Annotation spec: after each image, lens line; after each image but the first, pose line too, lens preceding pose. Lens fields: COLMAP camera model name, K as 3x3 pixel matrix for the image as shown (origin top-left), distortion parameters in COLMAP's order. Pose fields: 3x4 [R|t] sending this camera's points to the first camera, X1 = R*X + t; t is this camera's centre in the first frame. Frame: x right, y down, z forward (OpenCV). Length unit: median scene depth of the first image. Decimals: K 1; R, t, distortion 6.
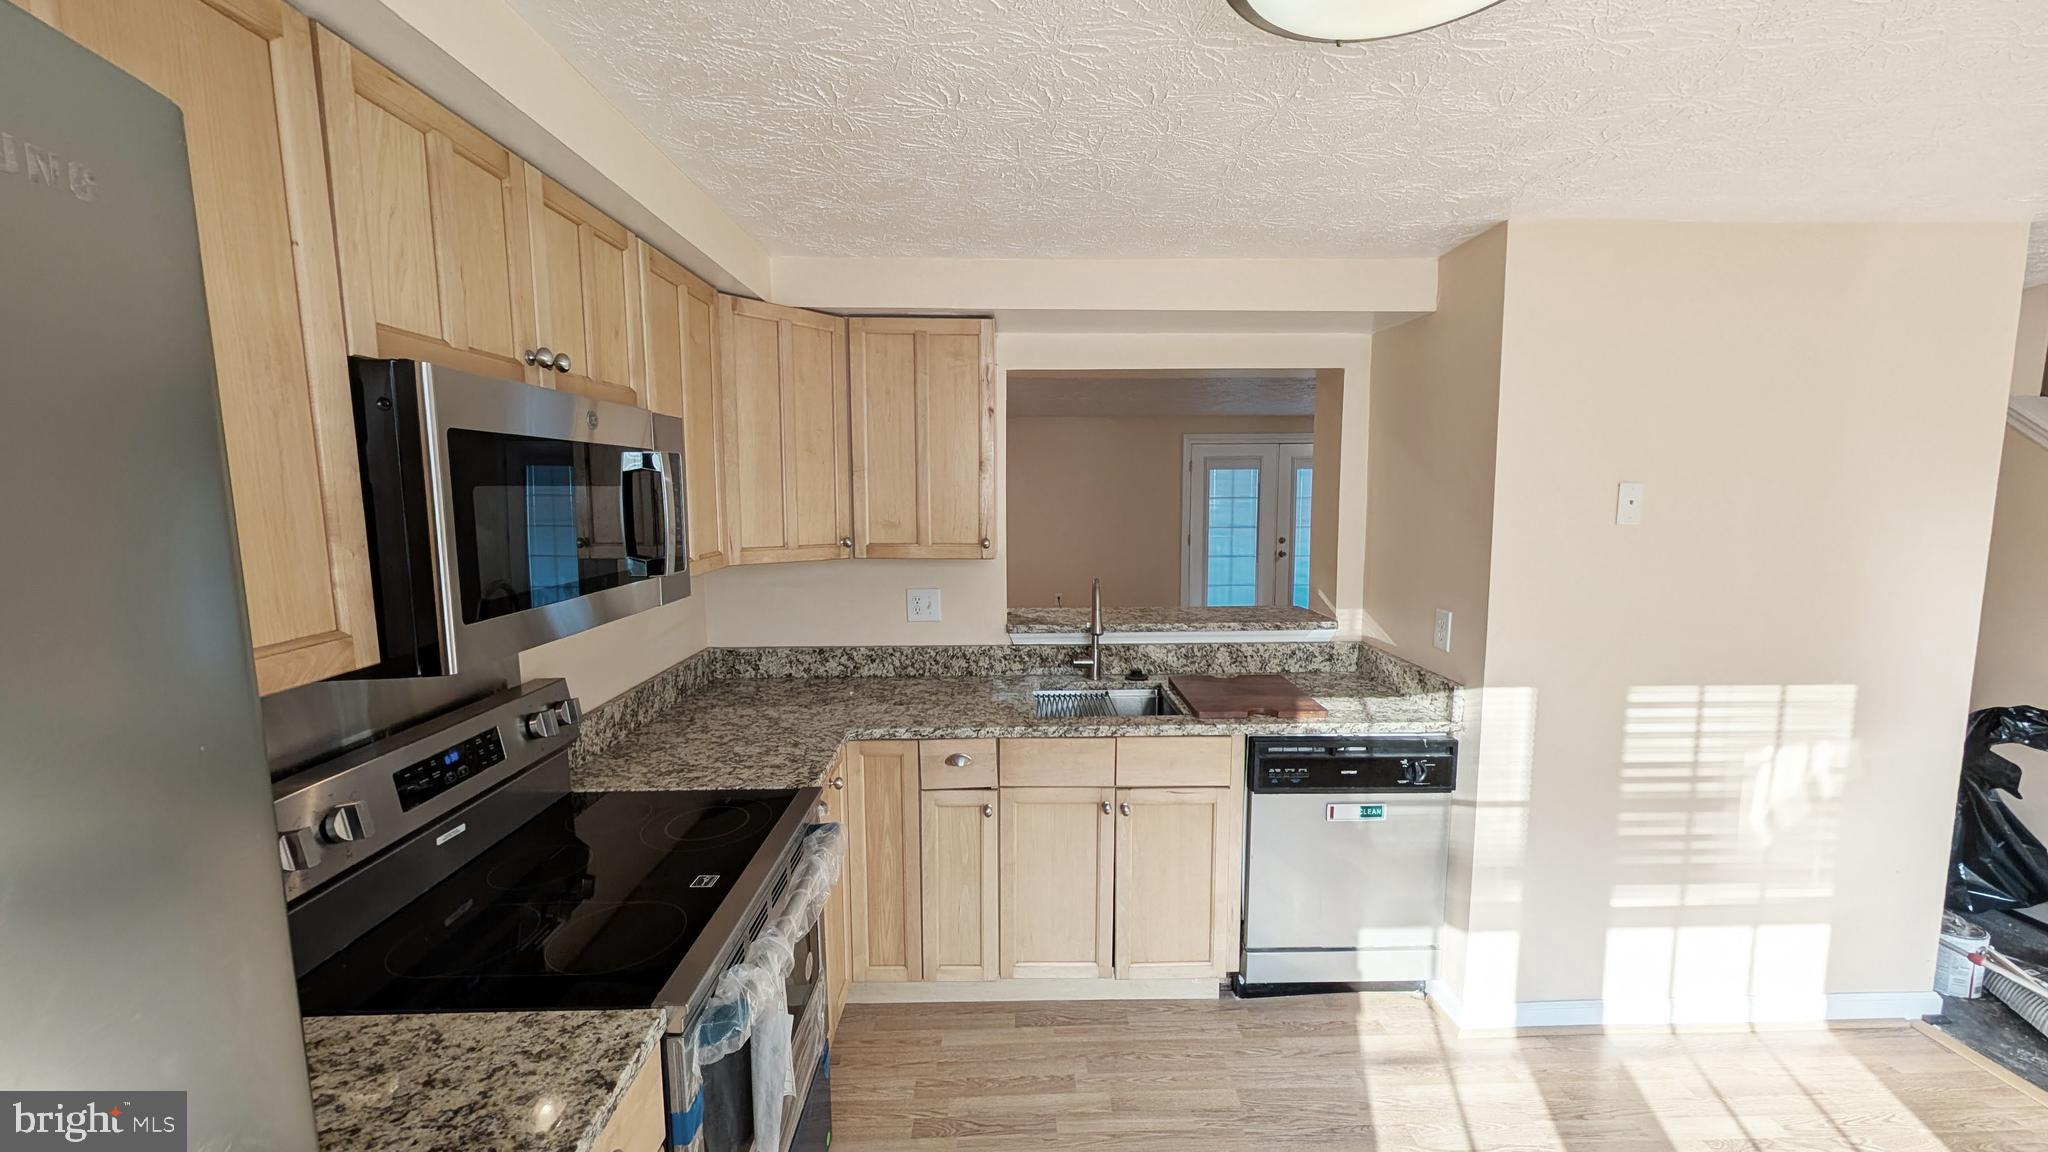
lens RADIAL K [[767.5, 0, 1024.8], [0, 767.5, 578.0], [0, 0, 1]] dist [-0.000454, -0.000124]
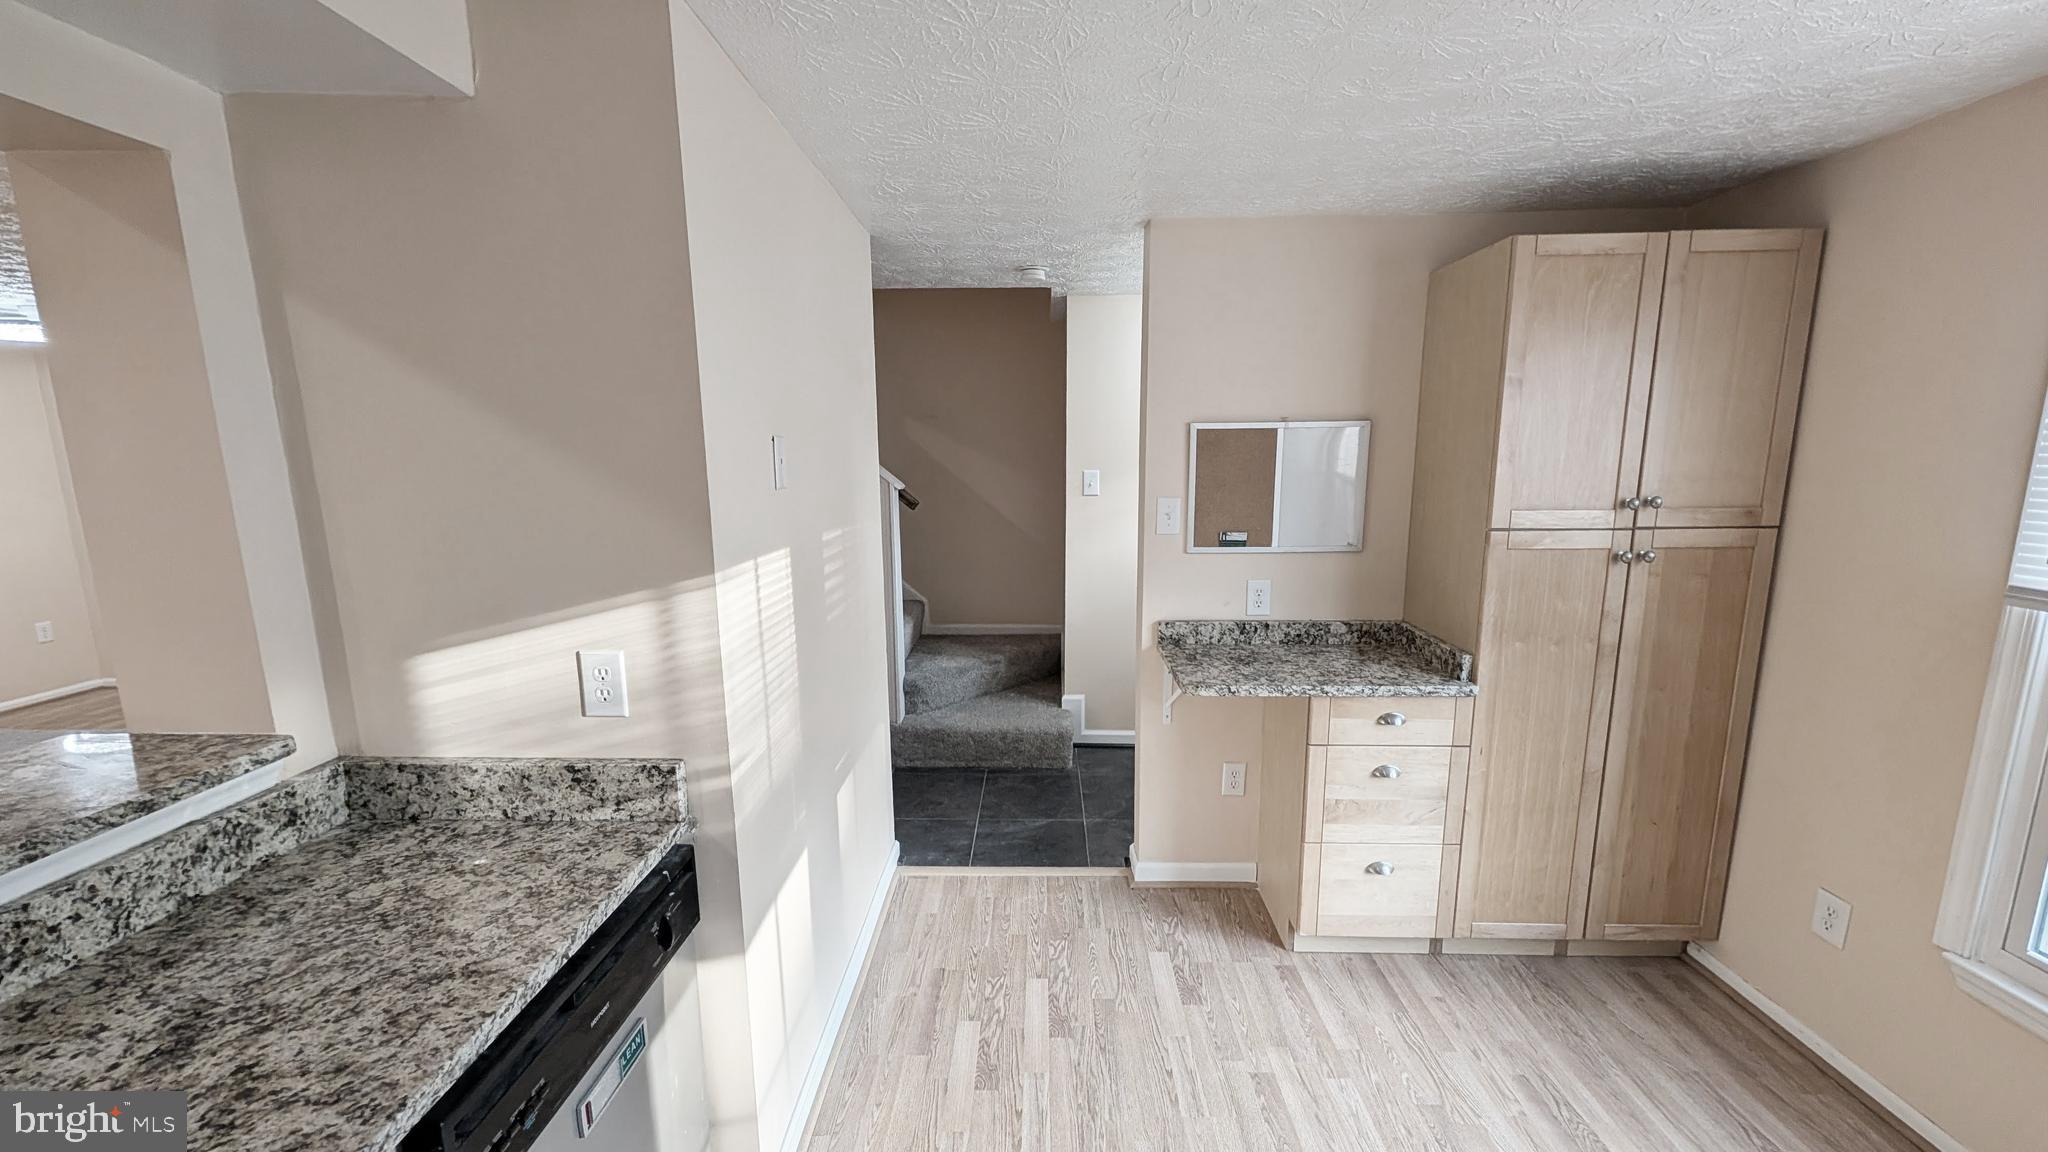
lens RADIAL K [[768.5, 0, 1024.0], [0, 768.5, 576.0], [0, 0, 1]] dist [-0.000754, 0.000188]
pose [[0.049425, -0.157226, 0.986325, -0.009104], [0.122172, 0.981068, 0.150266, -0.064552], [-0.991278, 0.113075, 0.067698, 0.649140]]
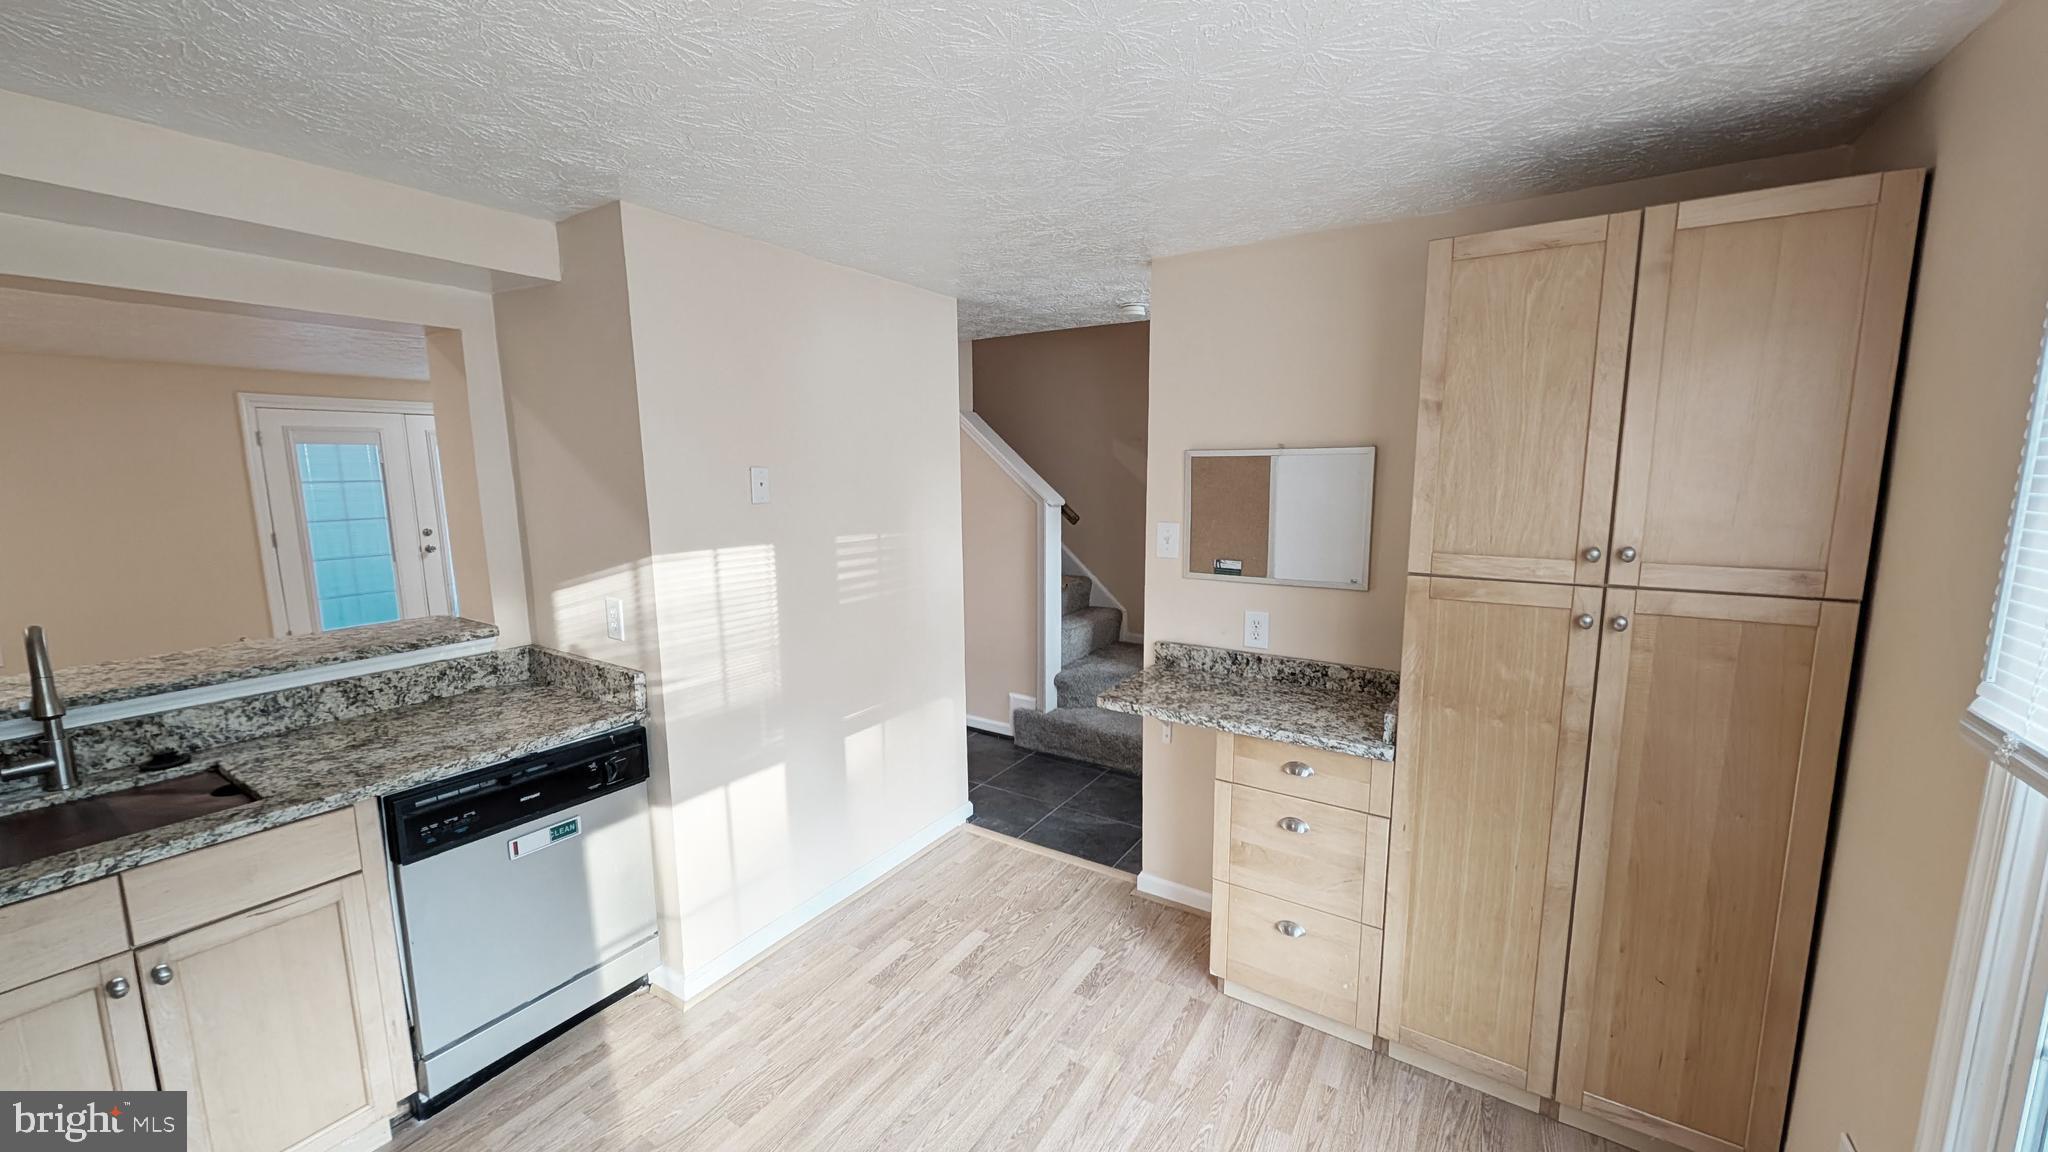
lens RADIAL K [[767.5, 0, 1024.8], [0, 767.5, 578.0], [0, 0, 1]] dist [-0.000454, -0.000124]
pose [[0.560060, -0.118190, 0.819978, 0.046880], [0.096157, 0.992355, 0.077360, -0.009347], [-0.822853, 0.035520, 0.567143, 0.024345]]
